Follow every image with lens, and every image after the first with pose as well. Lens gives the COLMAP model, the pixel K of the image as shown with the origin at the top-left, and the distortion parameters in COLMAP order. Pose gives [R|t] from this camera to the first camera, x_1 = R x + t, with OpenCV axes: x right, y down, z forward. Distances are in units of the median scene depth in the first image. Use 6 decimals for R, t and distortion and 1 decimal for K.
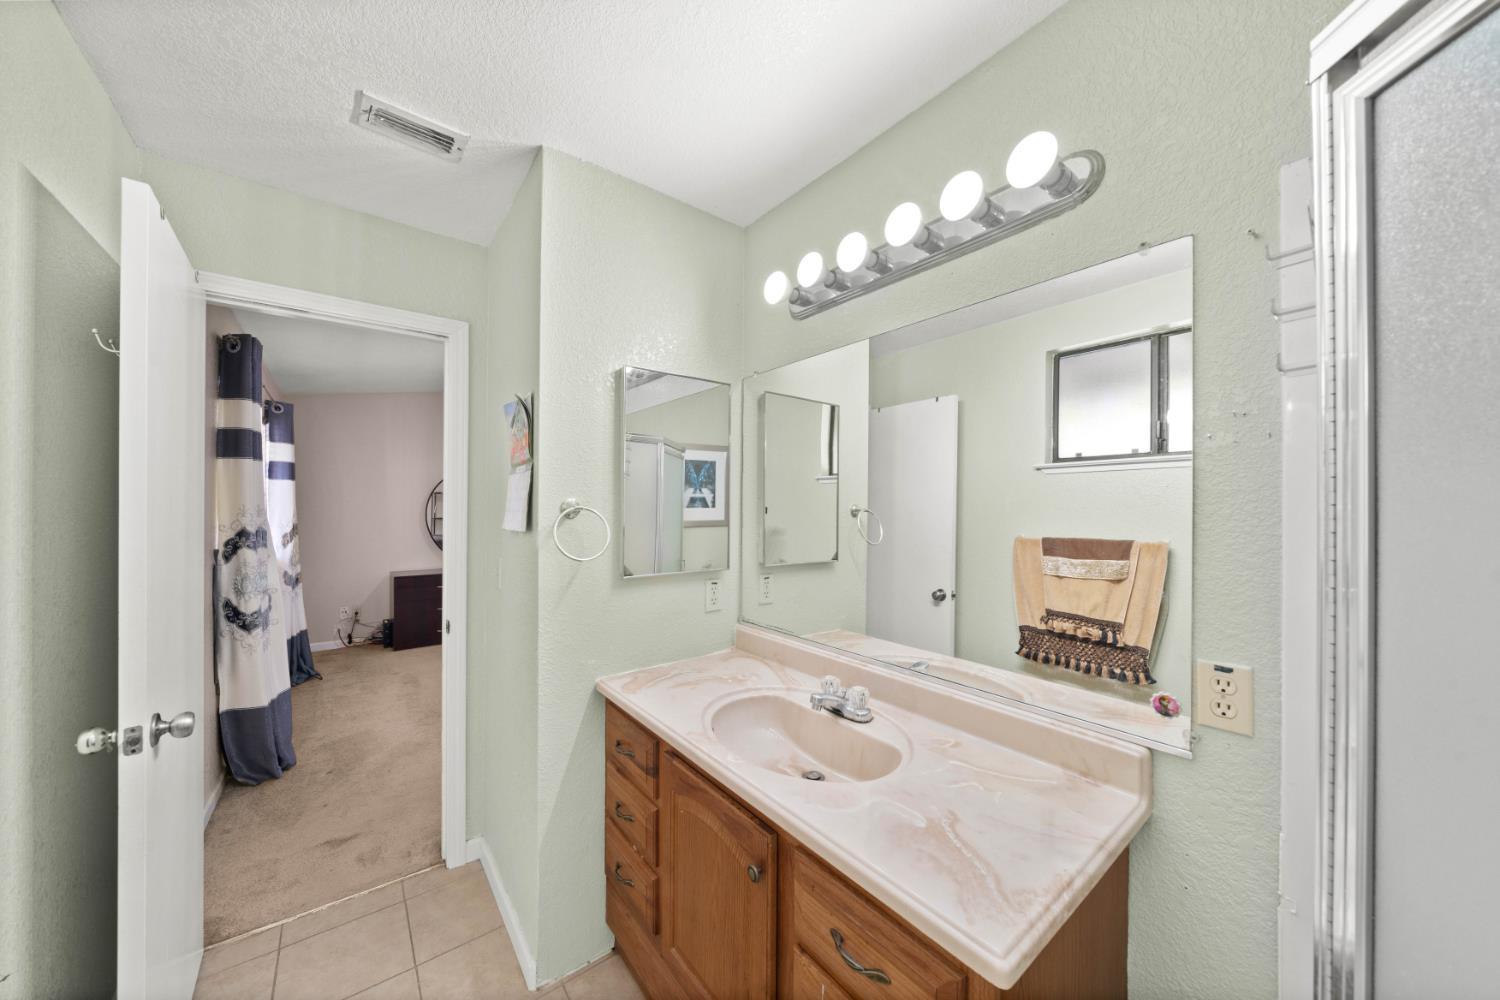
lens RADIAL K [[513.6, 0, 749.8], [0, 513.6, 507.1], [0, 0, 1]] dist [-0.002920, 0.000241]
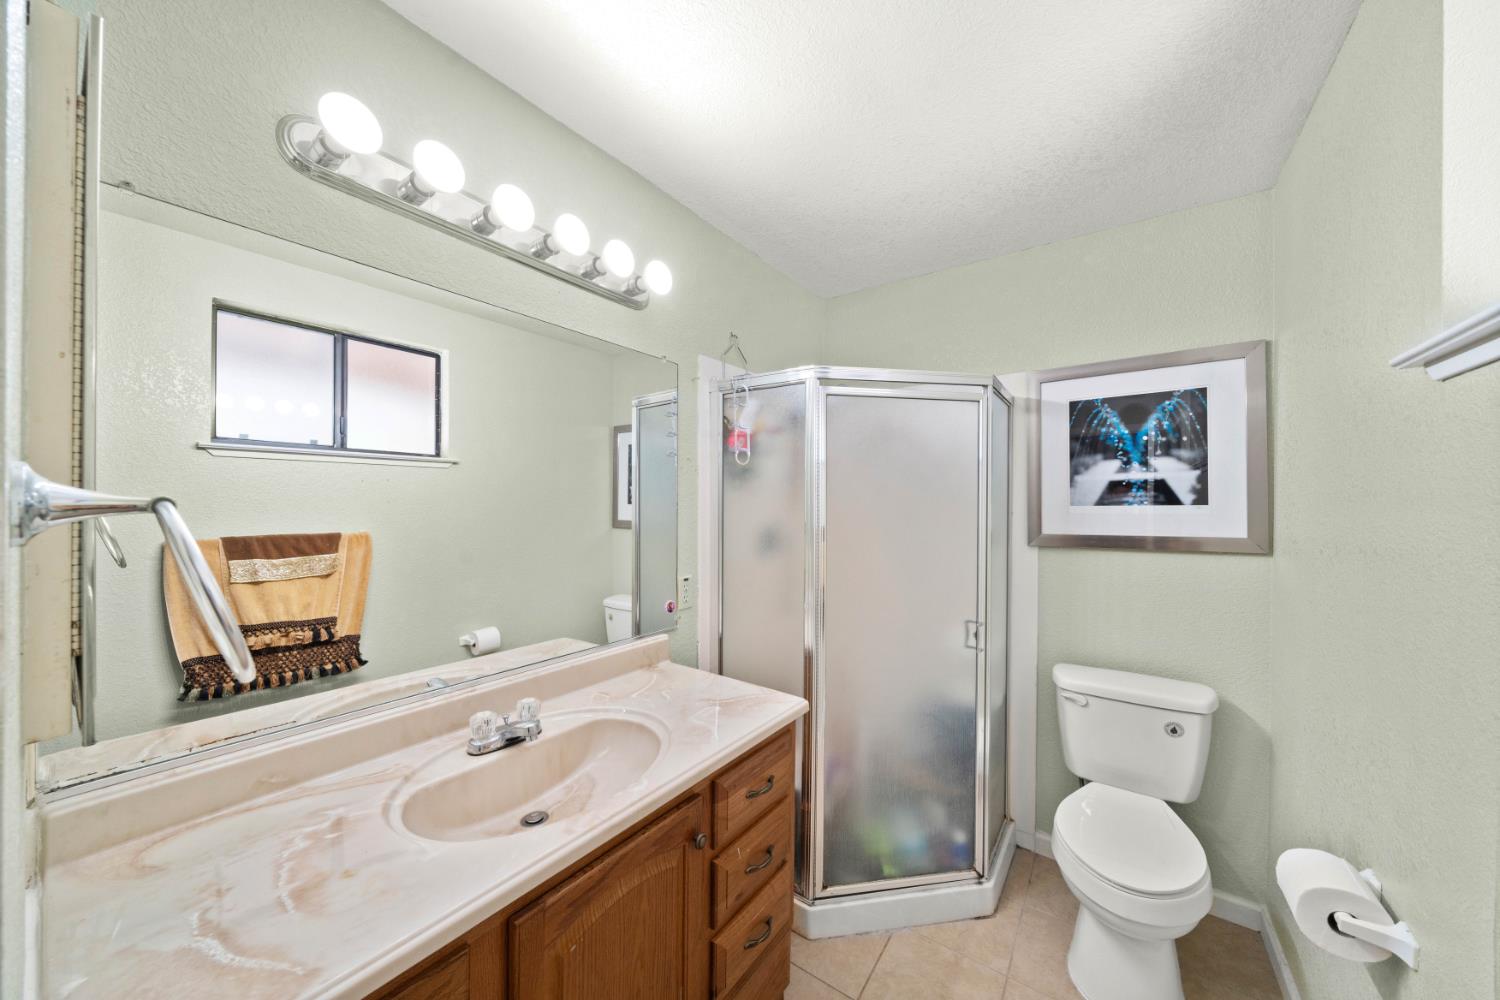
lens RADIAL K [[513.6, 0, 744.1], [0, 513.6, 500.5], [0, 0, 1]] dist [-0.002920, 0.000241]
pose [[-0.274373, 0.003264, 0.961618, -0.443728], [-0.010504, 0.999924, -0.006391, -0.000322], [-0.961566, -0.011855, -0.274318, 0.508841]]
